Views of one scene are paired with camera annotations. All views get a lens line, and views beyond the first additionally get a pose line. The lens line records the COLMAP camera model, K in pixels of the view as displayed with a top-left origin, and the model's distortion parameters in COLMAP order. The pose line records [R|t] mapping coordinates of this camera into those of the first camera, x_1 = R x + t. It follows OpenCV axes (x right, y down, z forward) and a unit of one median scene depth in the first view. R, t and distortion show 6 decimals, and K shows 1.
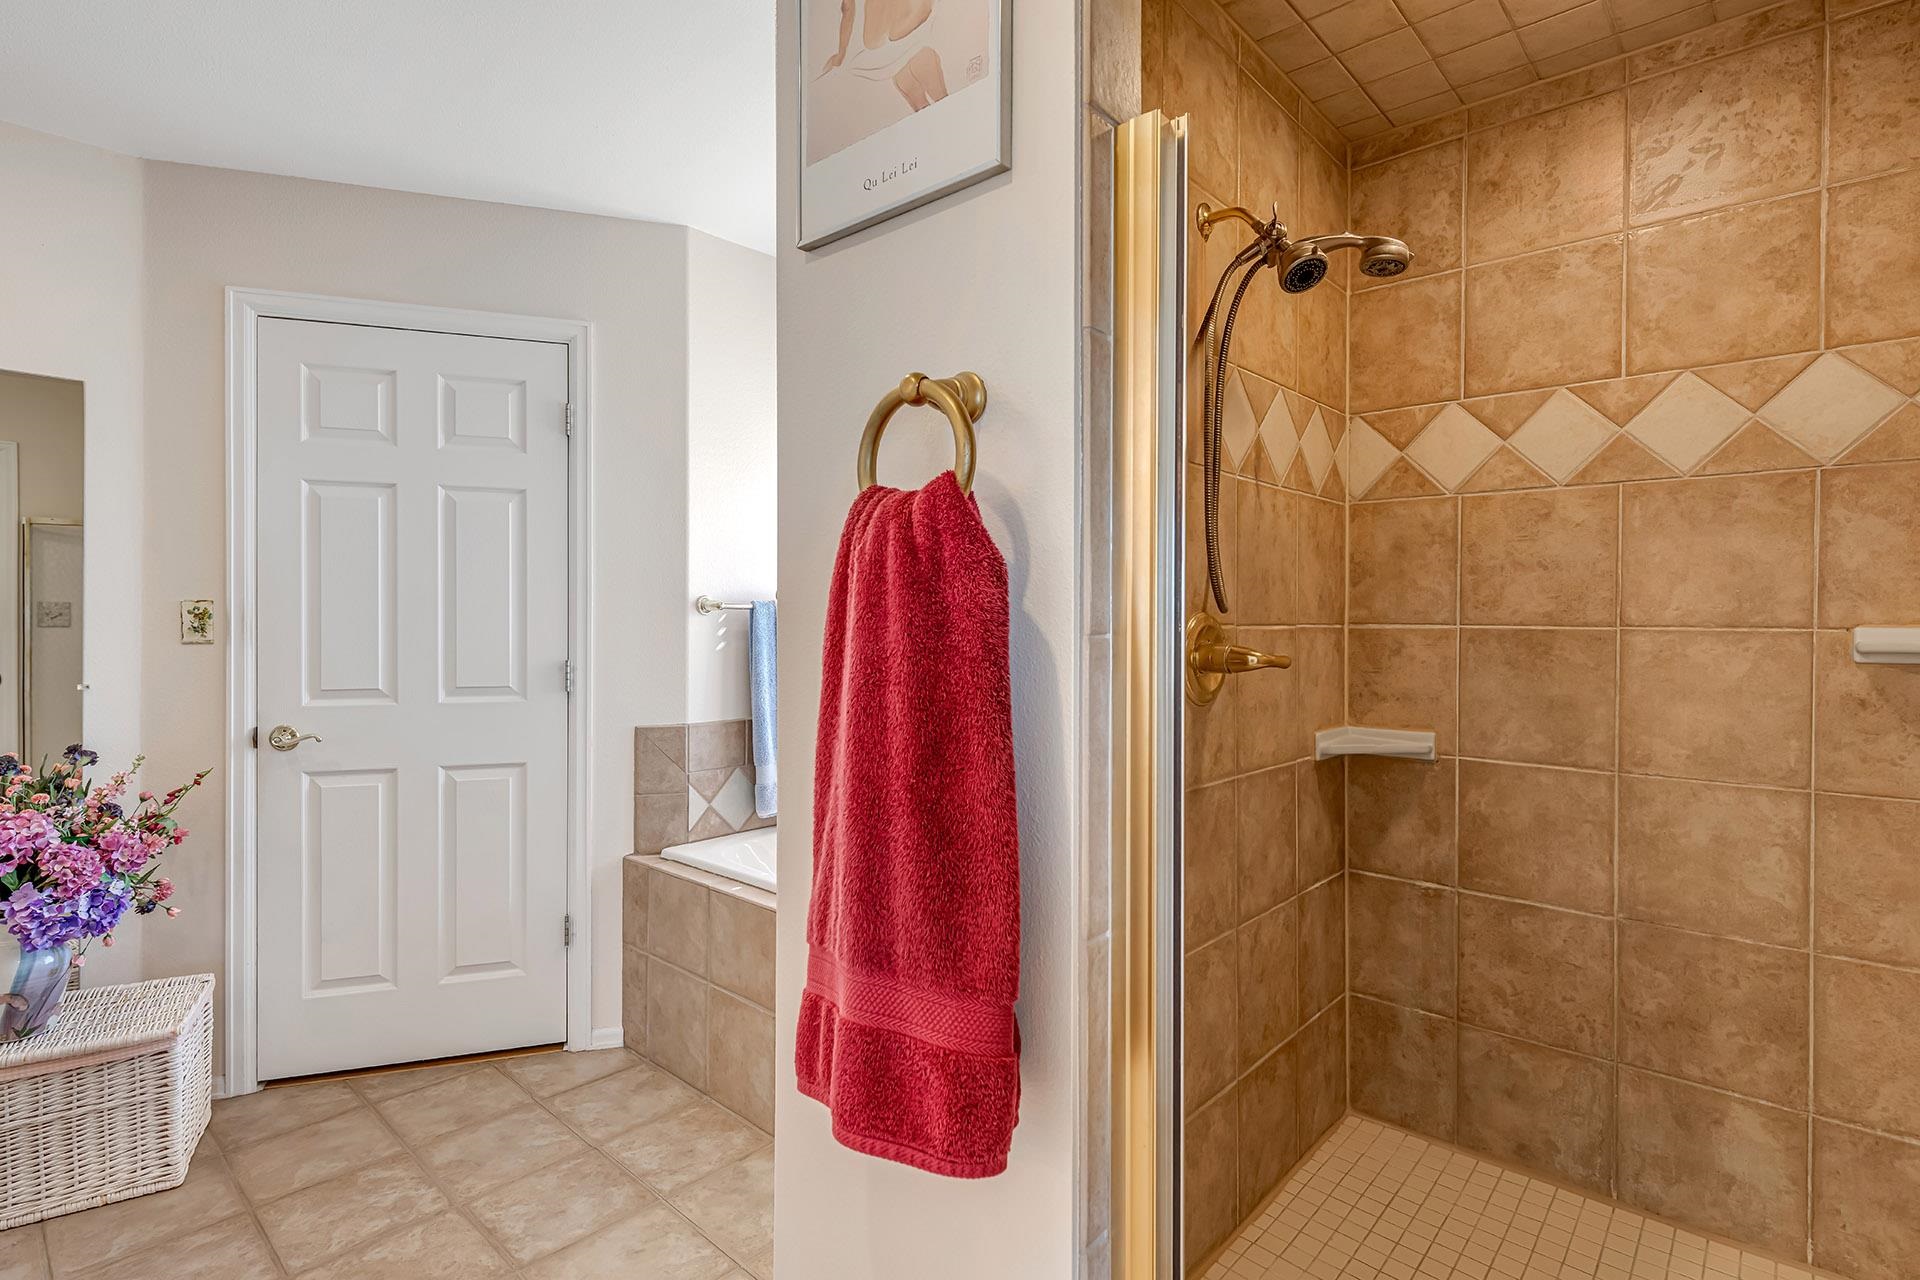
lens RADIAL K [[929.1, 0, 959.4], [0, 929.1, 623.7], [0, 0, 1]] dist [0.000682, 0.000674]
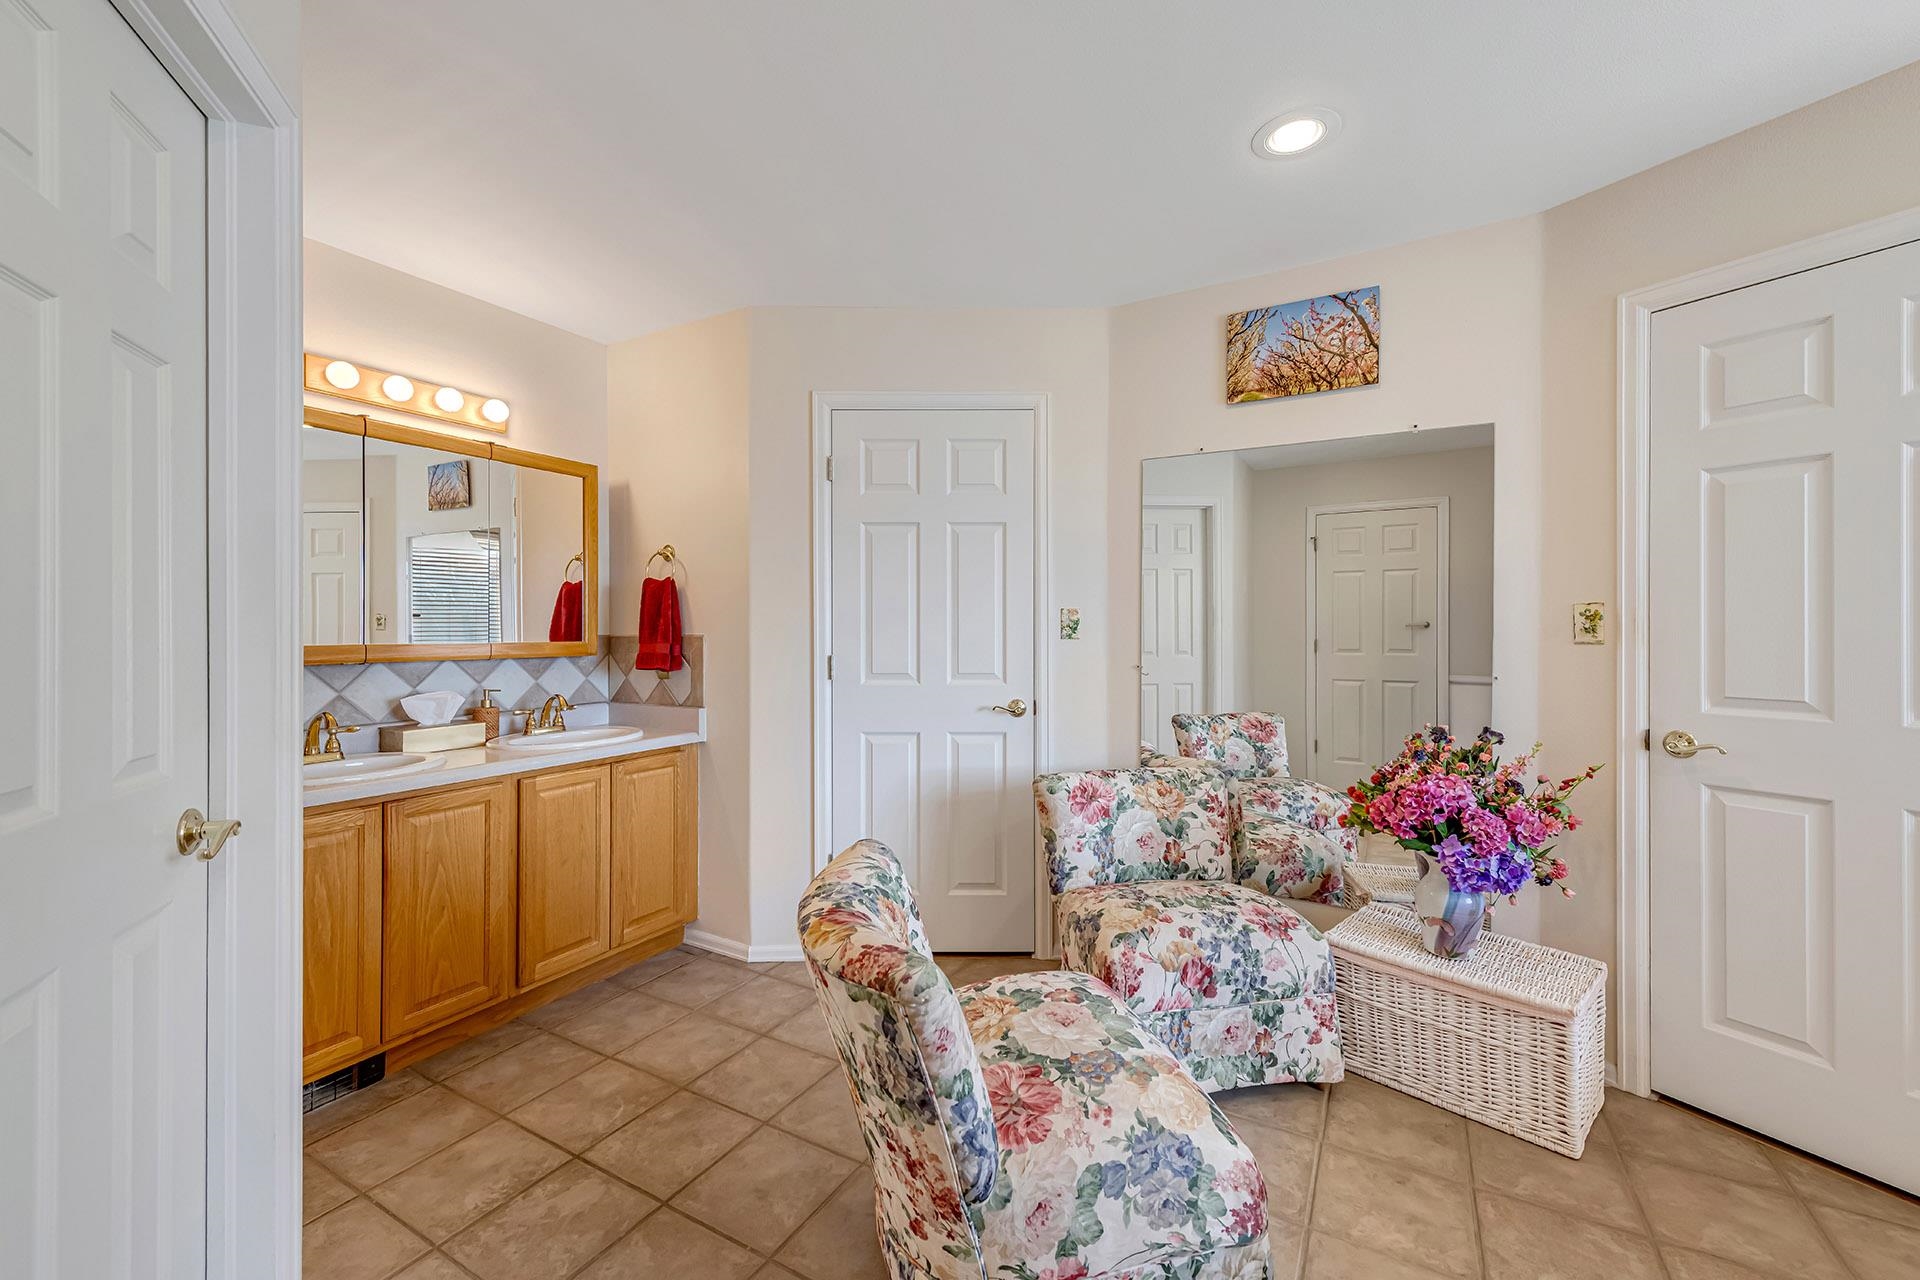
lens RADIAL K [[784.6, 0, 954.4], [0, 784.6, 626.6], [0, 0, 1]] dist [0.010613, -0.001707]
pose [[0.215544, -0.003343, -0.976488, -0.110550], [-0.003590, 0.999985, -0.004216, 0.009715], [0.976488, 0.004414, 0.215528, 0.114352]]
